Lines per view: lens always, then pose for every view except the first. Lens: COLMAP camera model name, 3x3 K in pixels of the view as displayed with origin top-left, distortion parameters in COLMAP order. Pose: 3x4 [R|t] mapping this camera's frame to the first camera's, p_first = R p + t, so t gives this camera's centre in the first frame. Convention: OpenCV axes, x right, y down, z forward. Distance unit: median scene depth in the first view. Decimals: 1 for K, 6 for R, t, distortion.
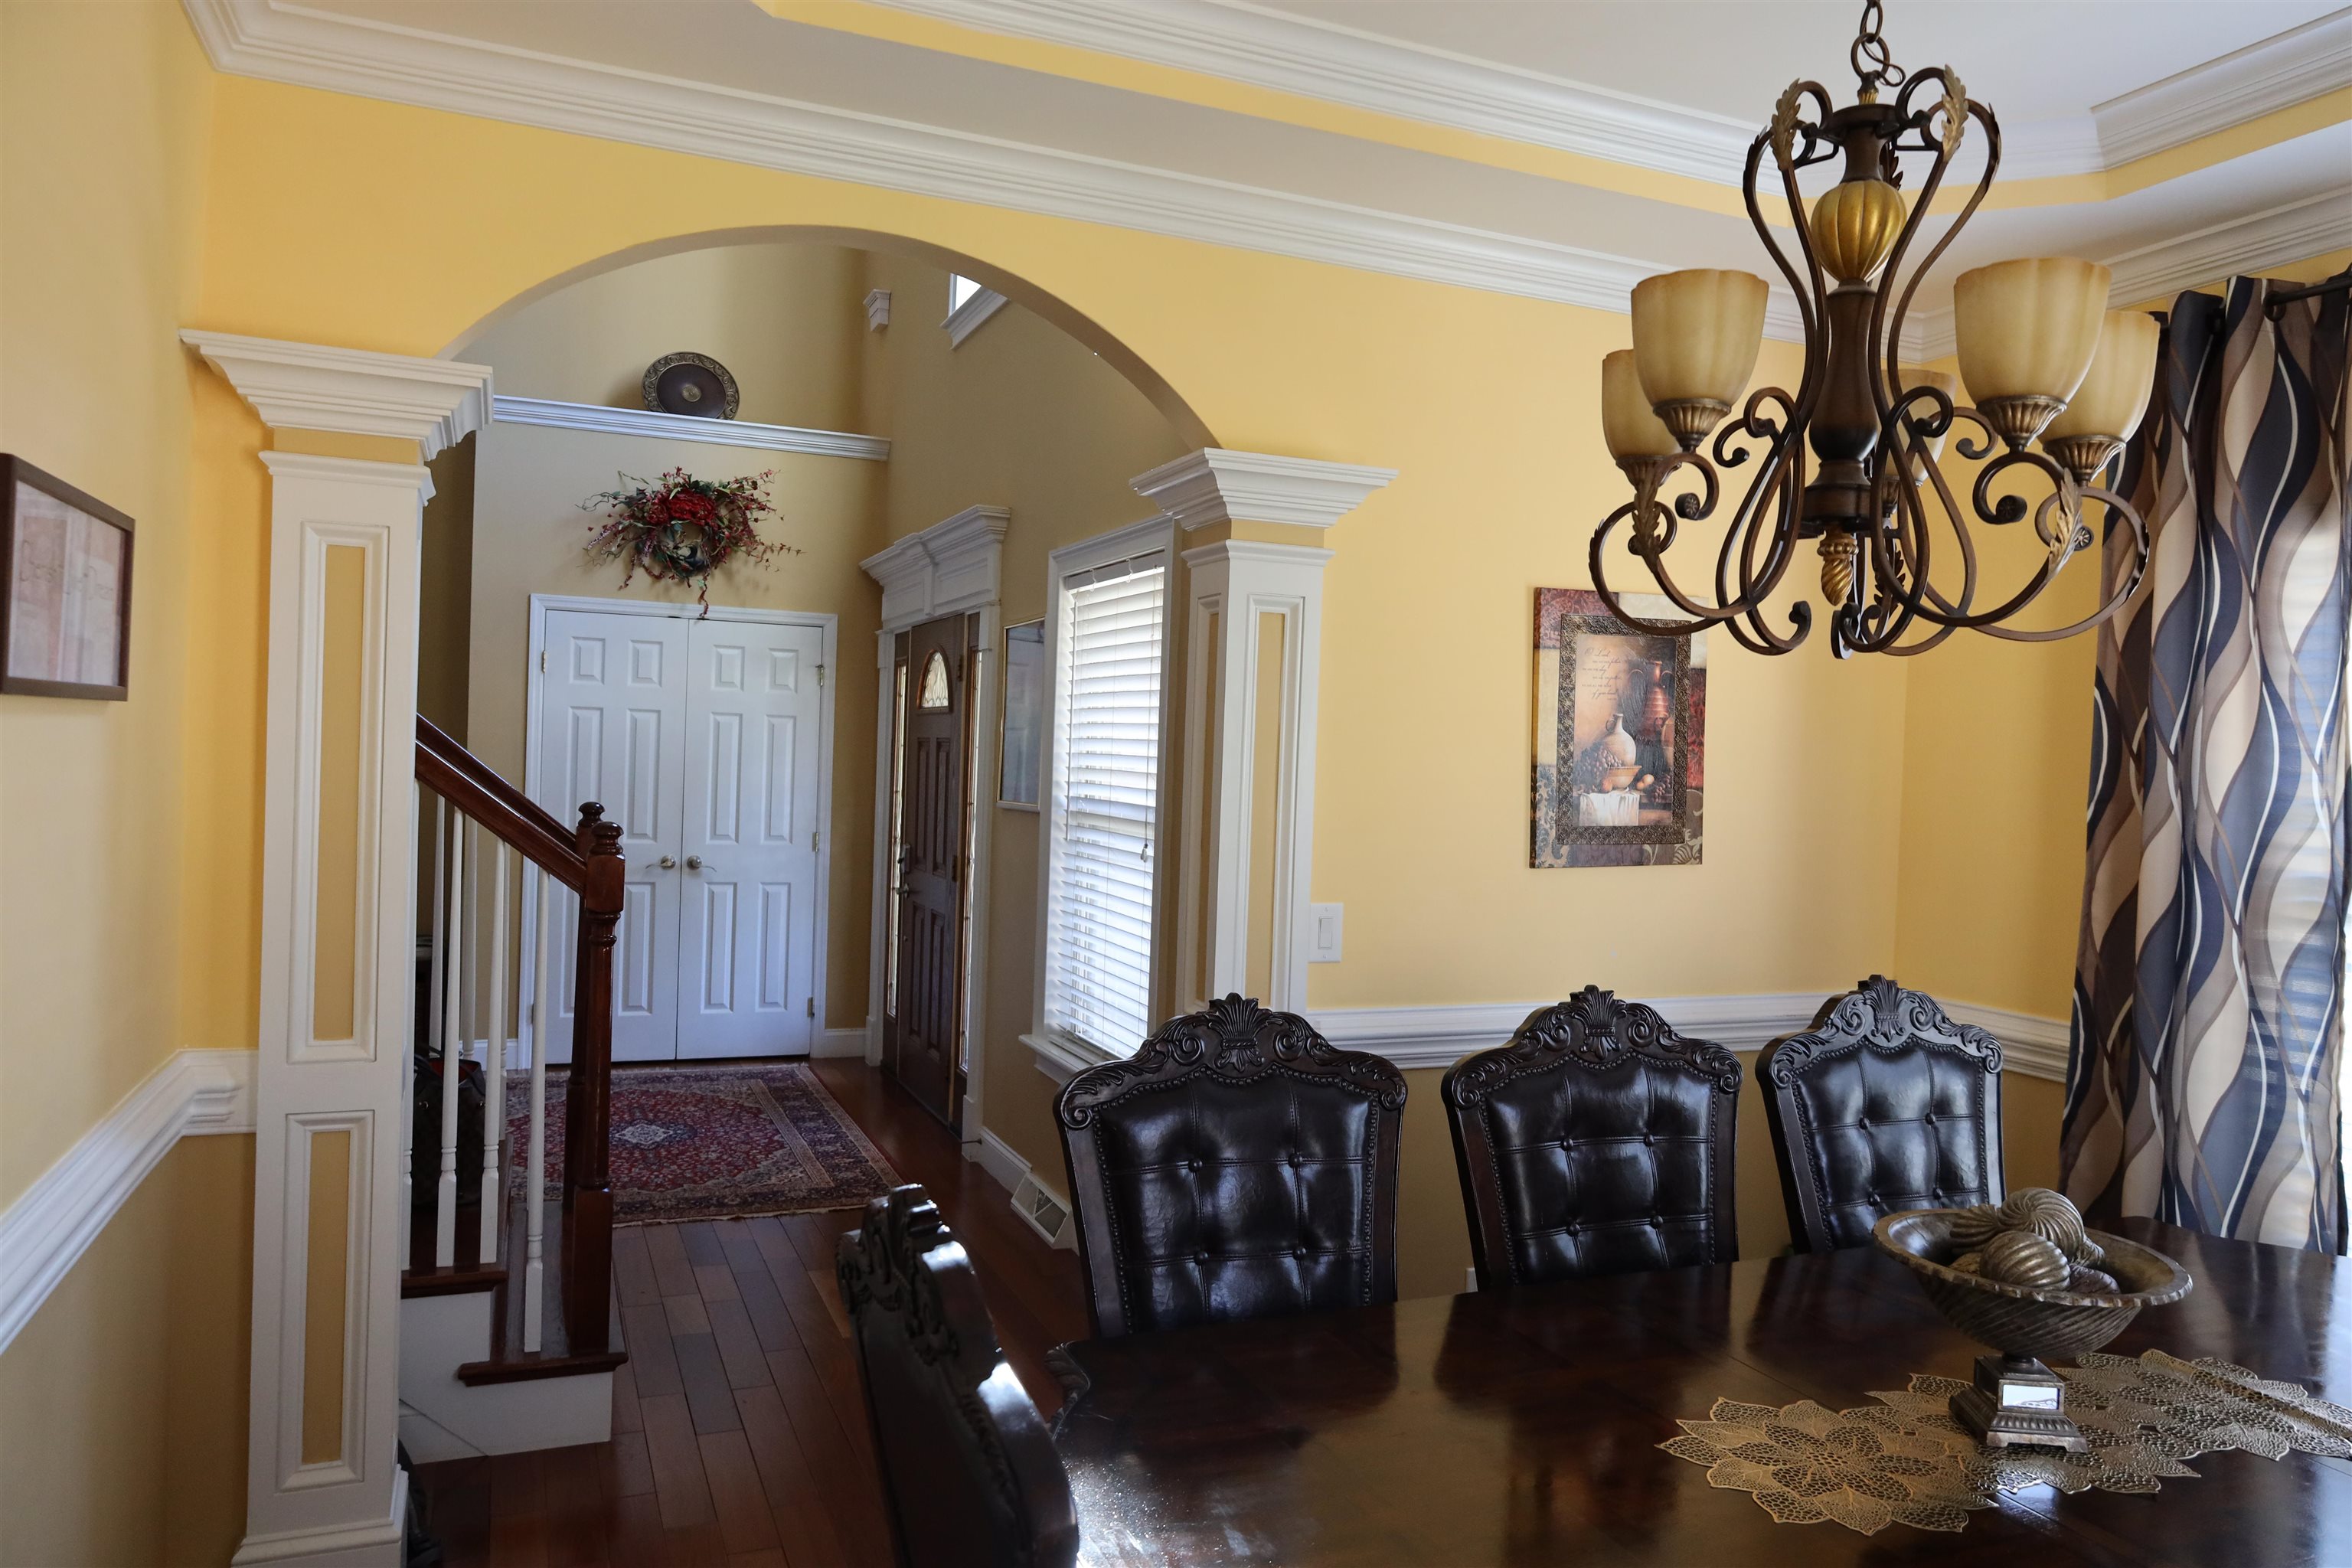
lens RADIAL K [[1606.2, 0, 1176.0], [0, 1606.2, 784.0], [0, 0, 1]] dist [-0.011517, 0.004622]
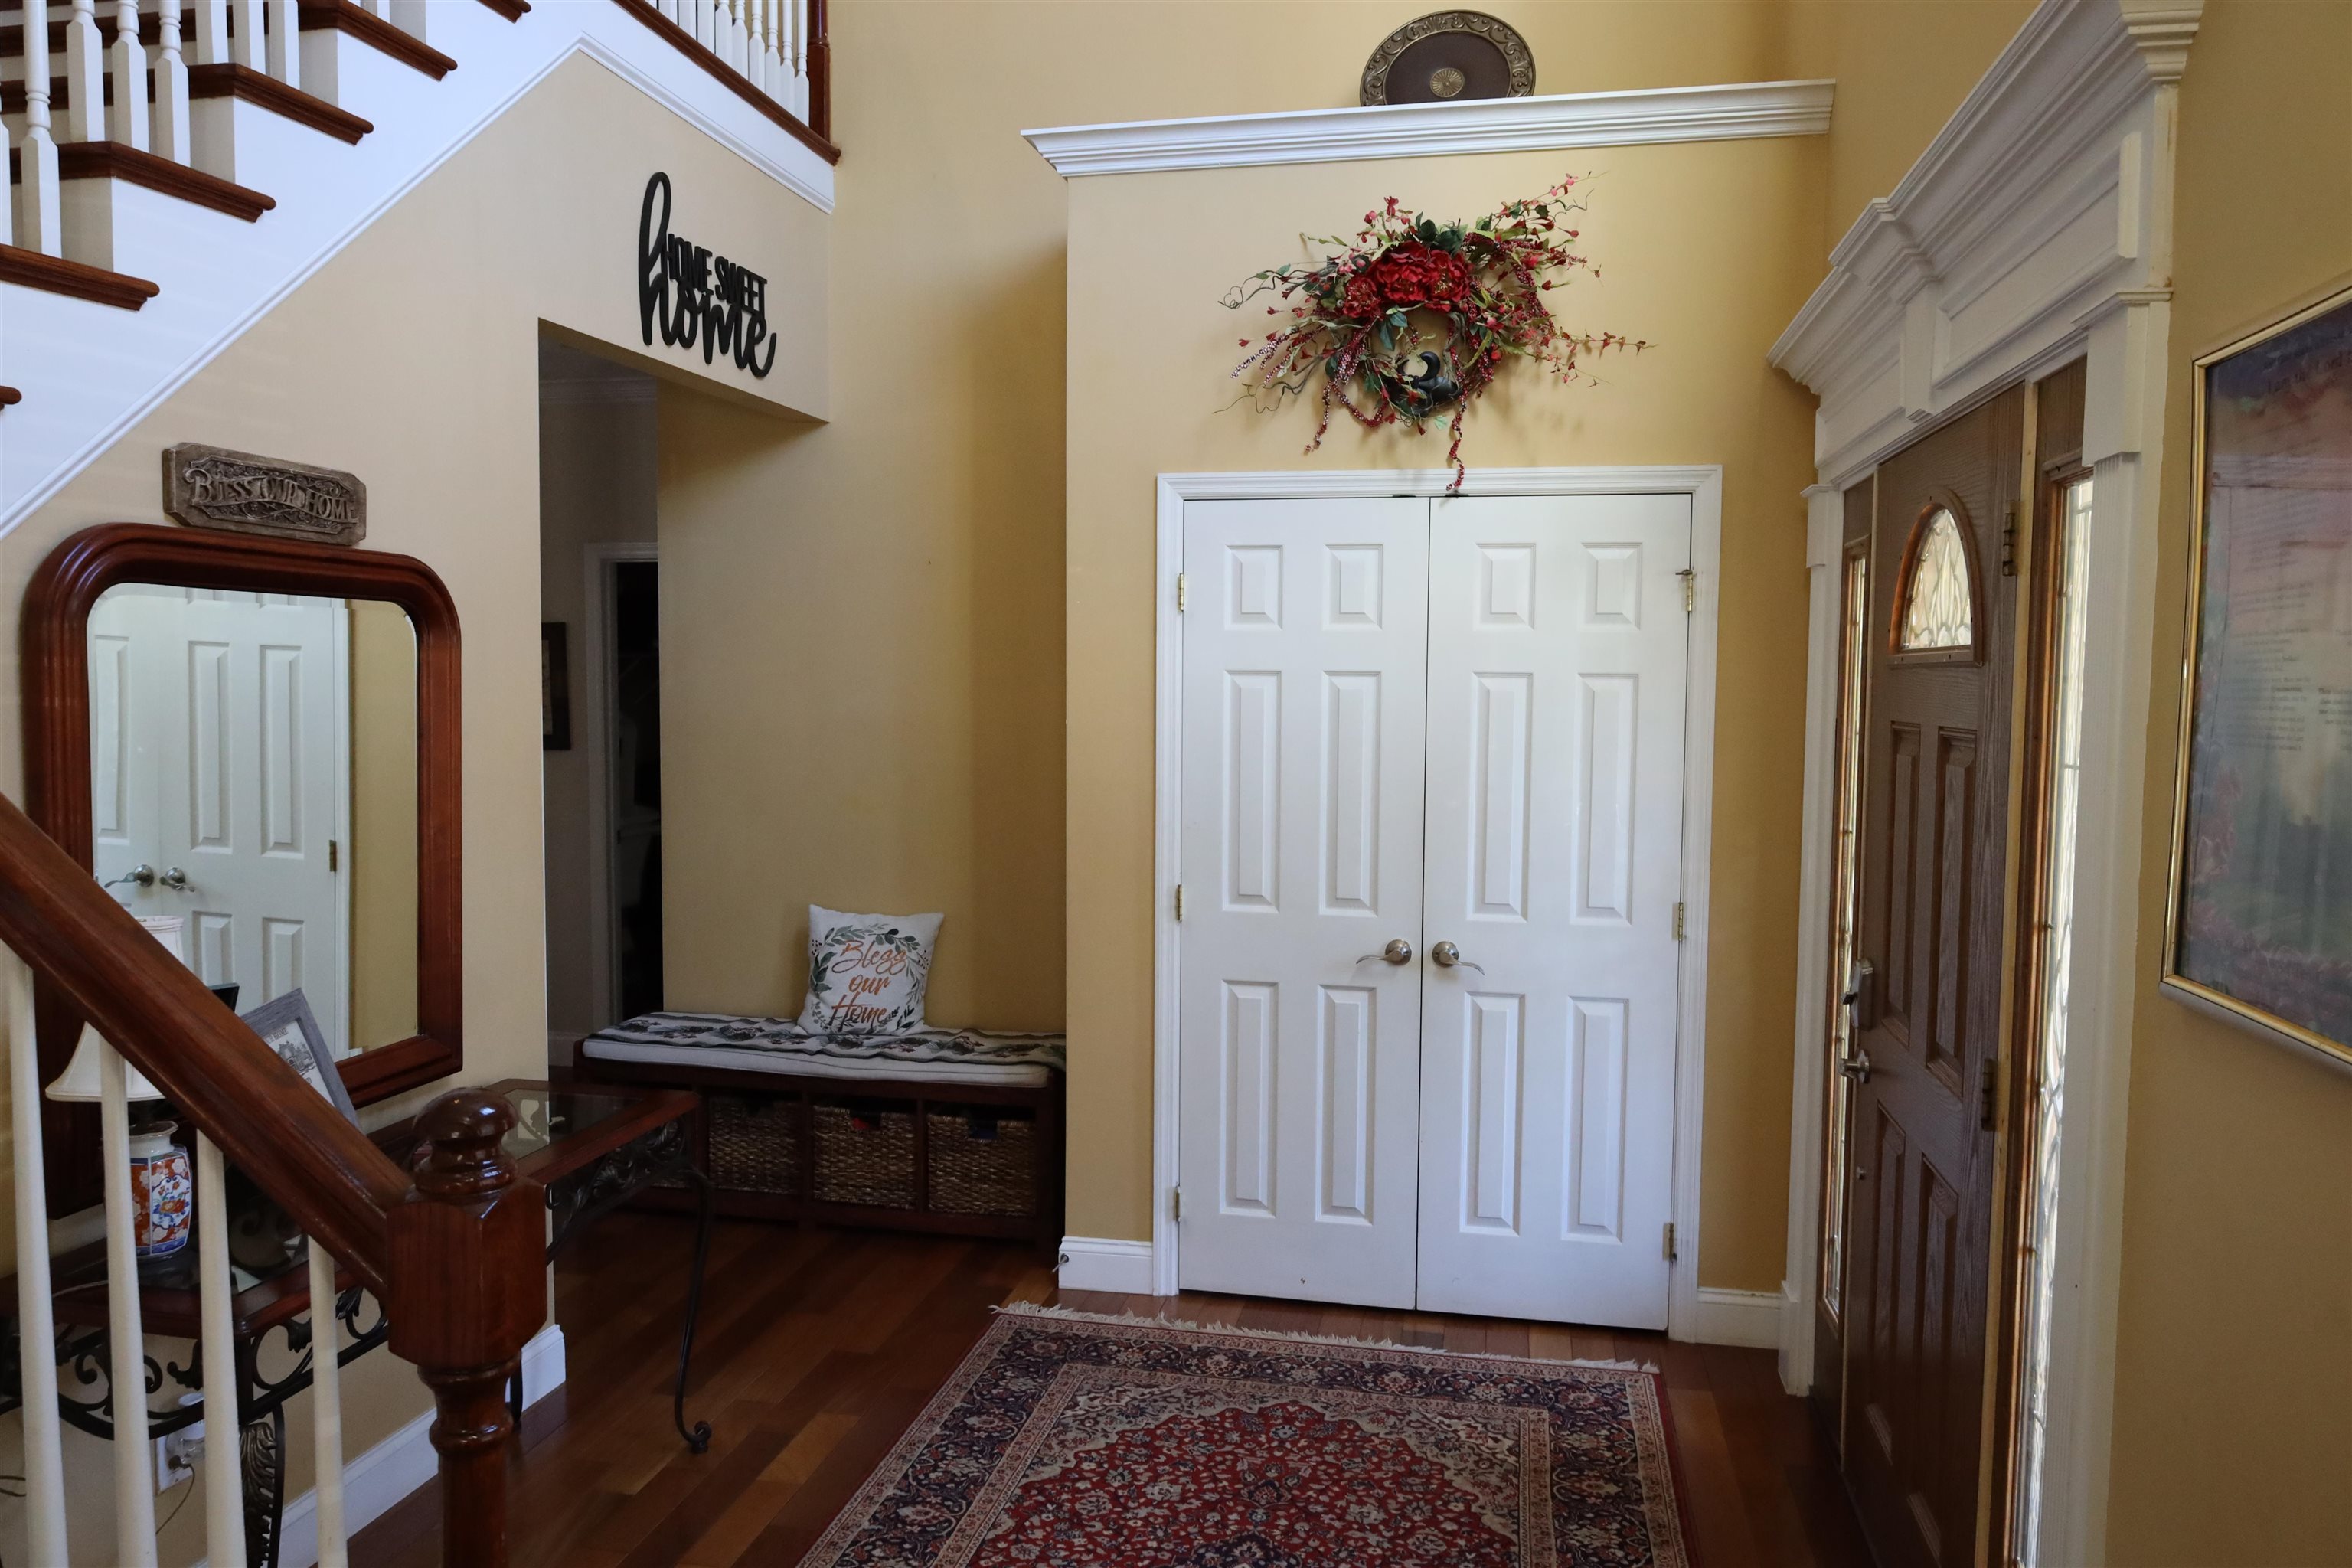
lens RADIAL K [[1606.2, 0, 1176.0], [0, 1606.2, 784.0], [0, 0, 1]] dist [-0.011517, 0.004622]
pose [[0.828539, 0.009132, -0.559857, -0.075691], [0.011967, 0.999350, 0.034011, -0.027362], [0.559803, -0.034879, 0.827891, 0.512551]]
